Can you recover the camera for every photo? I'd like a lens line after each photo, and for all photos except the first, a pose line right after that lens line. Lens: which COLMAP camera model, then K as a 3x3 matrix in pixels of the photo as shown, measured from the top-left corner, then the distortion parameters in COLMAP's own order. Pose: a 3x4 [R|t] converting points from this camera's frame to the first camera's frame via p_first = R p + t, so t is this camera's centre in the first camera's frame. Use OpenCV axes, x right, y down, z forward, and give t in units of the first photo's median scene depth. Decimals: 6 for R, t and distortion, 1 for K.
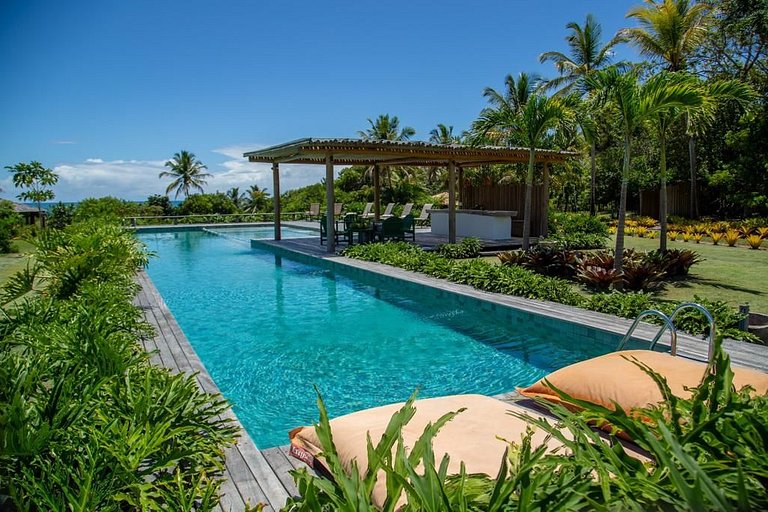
lens RADIAL K [[610.7, 0, 383.8], [0, 610.7, 256.2], [0, 0, 1]] dist [-0.005593, -0.001049]
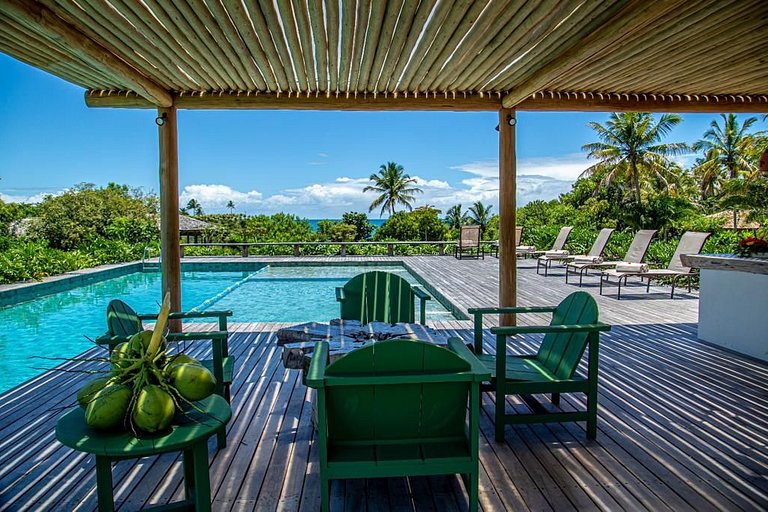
lens RADIAL K [[610.7, 0, 385.1], [0, 610.7, 254.8], [0, 0, 1]] dist [-0.005593, -0.001049]
pose [[0.918649, 0.031825, -0.393791, 0.015510], [-0.044829, 0.998710, -0.023865, -0.018445], [0.392523, 0.039577, 0.918890, 0.193779]]
